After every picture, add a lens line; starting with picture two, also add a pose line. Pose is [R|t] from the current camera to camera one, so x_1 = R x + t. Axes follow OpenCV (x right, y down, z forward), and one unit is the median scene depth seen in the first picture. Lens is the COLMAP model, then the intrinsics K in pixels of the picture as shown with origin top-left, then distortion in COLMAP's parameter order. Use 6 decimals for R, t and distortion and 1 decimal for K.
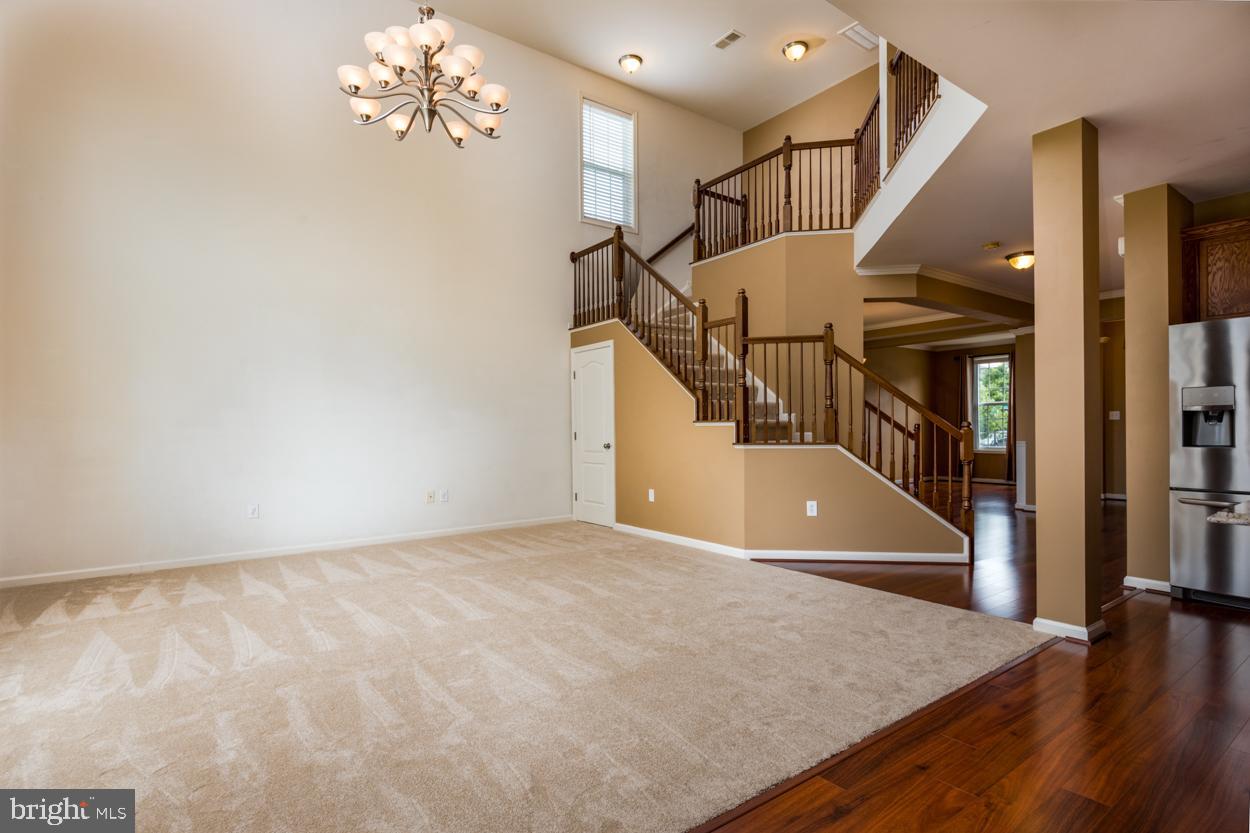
lens RADIAL K [[617.2, 0, 625.1], [0, 617.2, 432.8], [0, 0, 1]] dist [-0.000898, -0.000749]
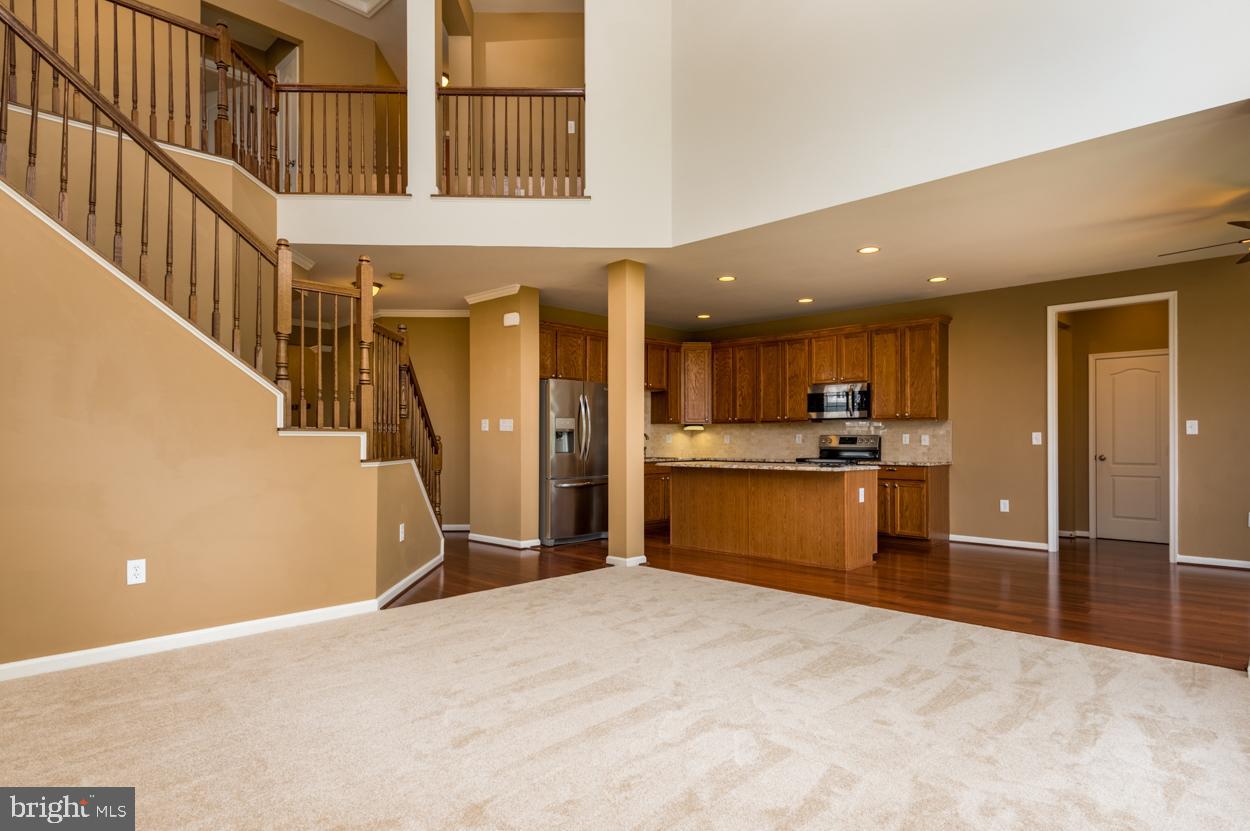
lens RADIAL K [[687.9, 0, 623.4], [0, 687.9, 436.2], [0, 0, 1]] dist [-0.000986, -0.000247]
pose [[-0.171185, 0.017591, 0.985082, -0.626207], [0.013313, 0.999791, -0.015540, 0.005071], [-0.985149, 0.010455, -0.171384, 0.759722]]
